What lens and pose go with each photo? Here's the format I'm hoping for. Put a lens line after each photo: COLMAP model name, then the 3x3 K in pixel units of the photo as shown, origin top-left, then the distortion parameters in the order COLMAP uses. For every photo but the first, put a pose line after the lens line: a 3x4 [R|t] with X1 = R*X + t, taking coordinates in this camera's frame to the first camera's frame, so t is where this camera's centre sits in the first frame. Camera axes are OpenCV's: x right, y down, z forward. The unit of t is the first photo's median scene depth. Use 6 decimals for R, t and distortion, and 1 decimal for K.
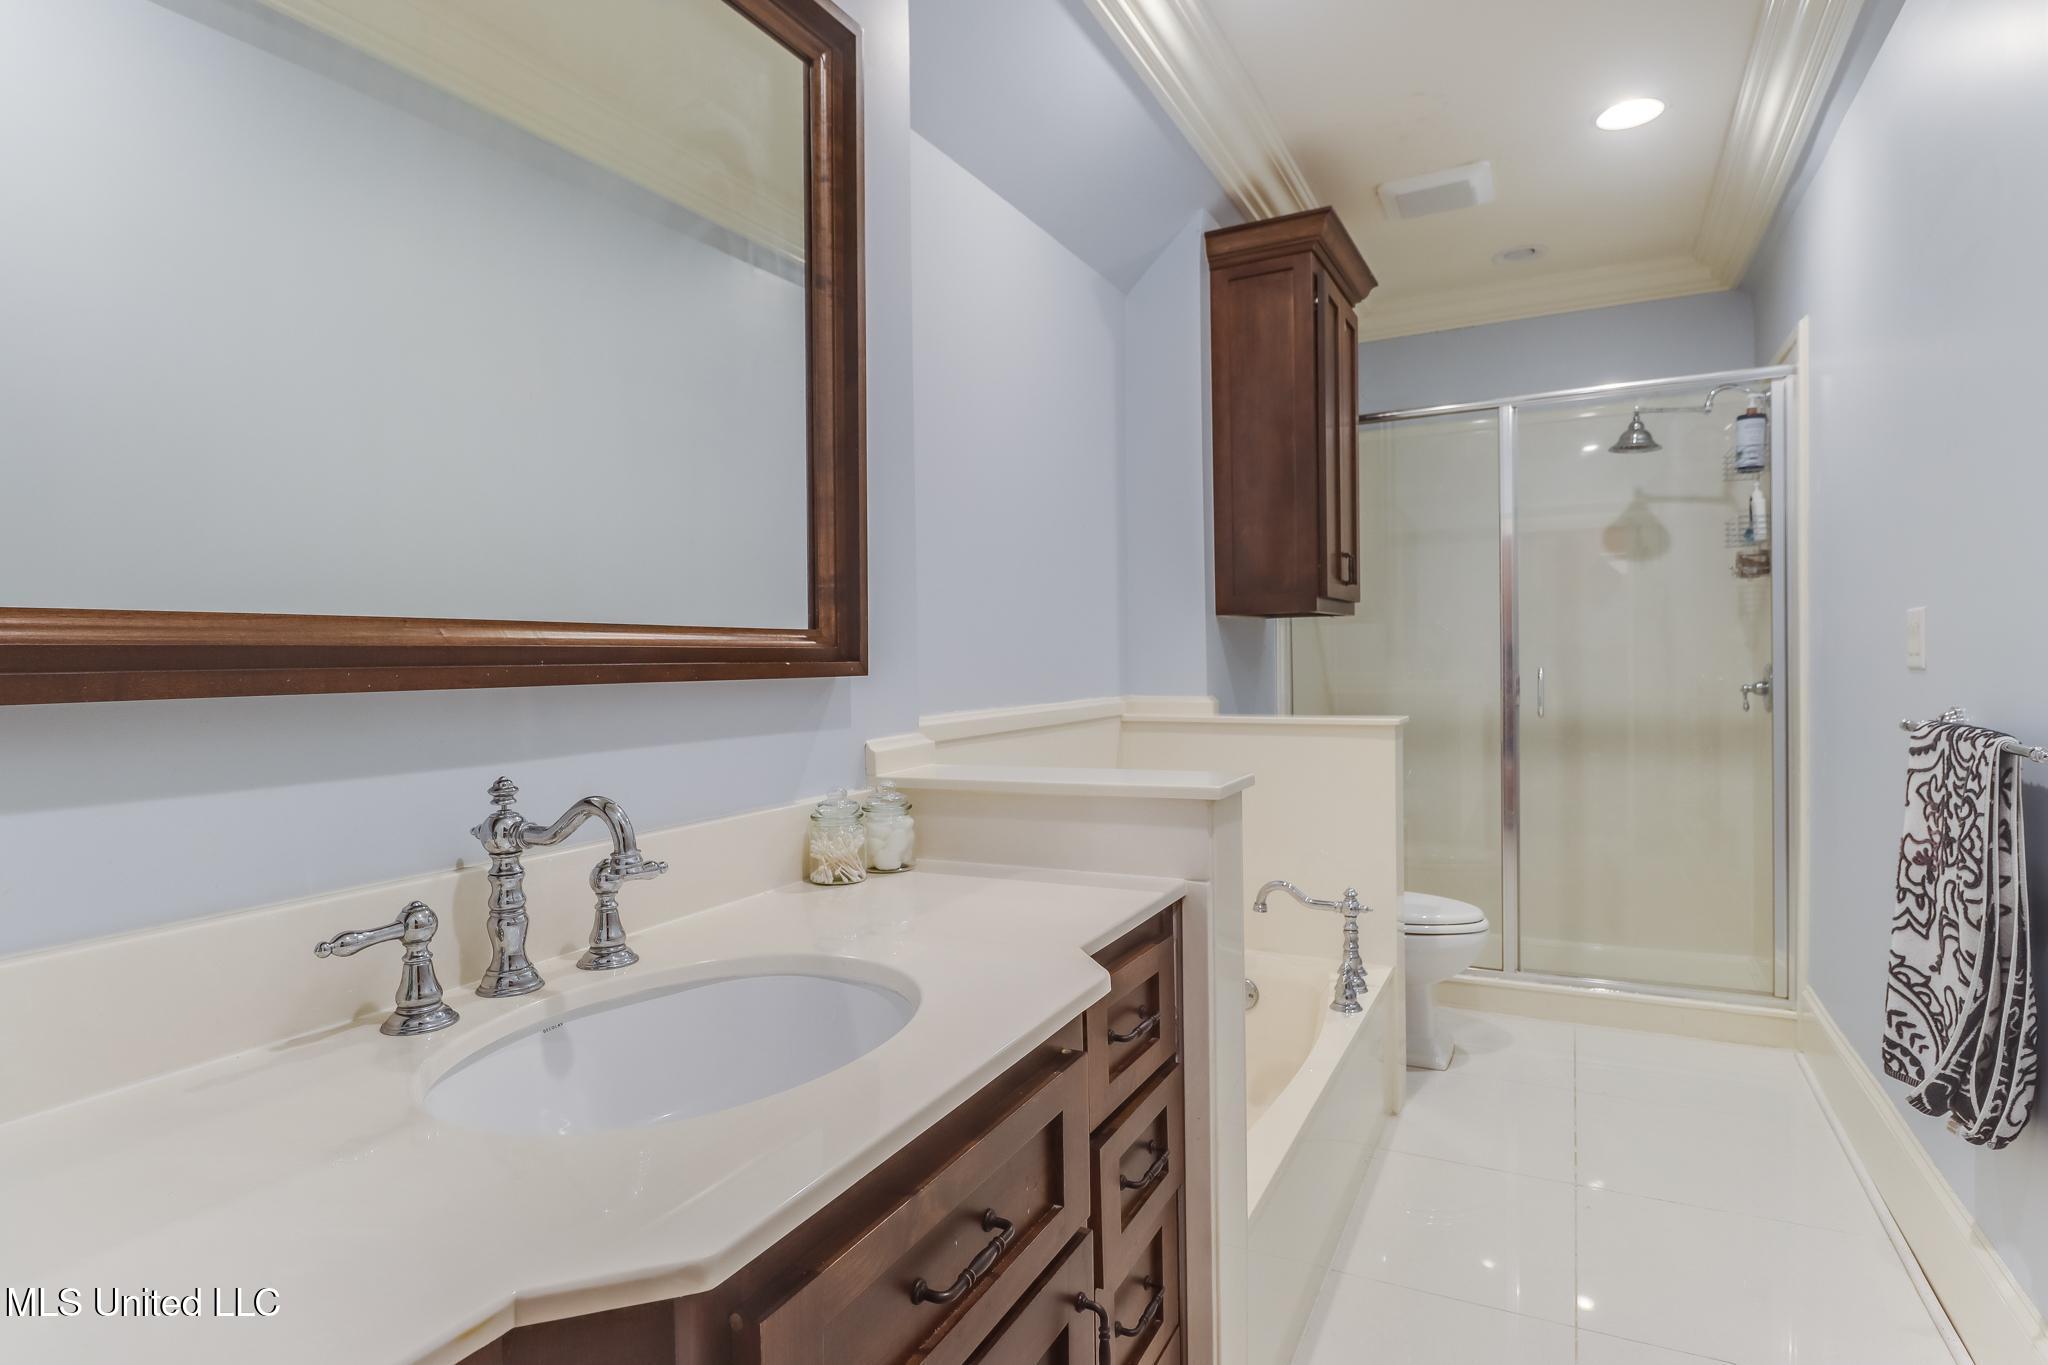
lens RADIAL K [[1053.5, 0, 1020.7], [0, 1053.5, 678.4], [0, 0, 1]] dist [-0.000415, 0.001874]
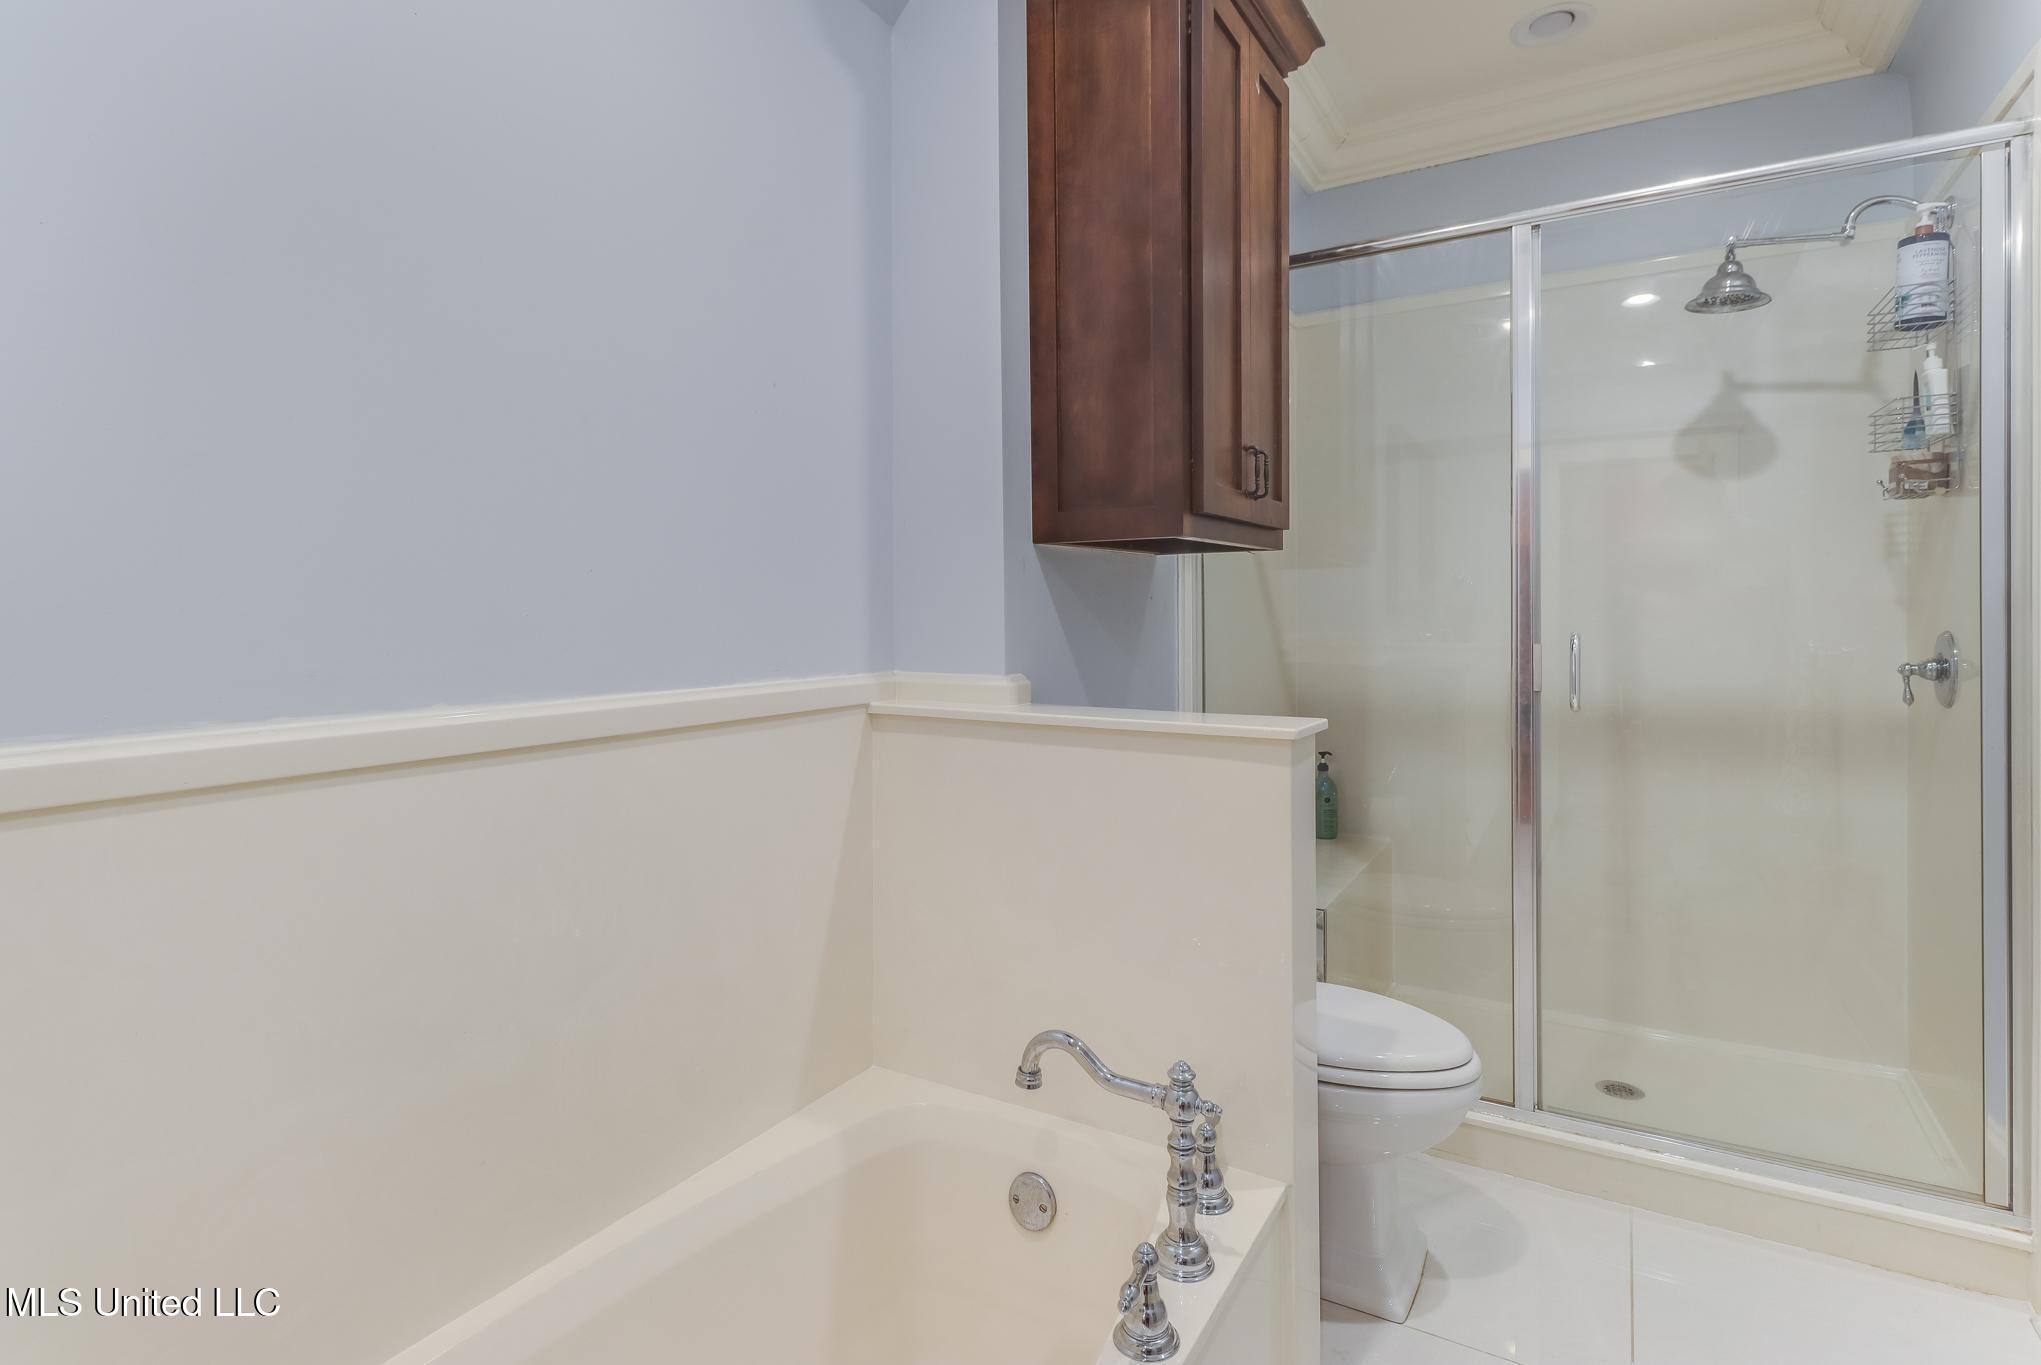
lens RADIAL K [[974.2, 0, 1053.3], [0, 974.2, 616.0], [0, 0, 1]] dist [0.020027, -0.003576]
pose [[0.998905, 0.011542, -0.045345, 0.205174], [-0.012135, 0.999844, -0.012823, -0.009255], [0.045190, 0.013360, 0.998889, 0.394062]]
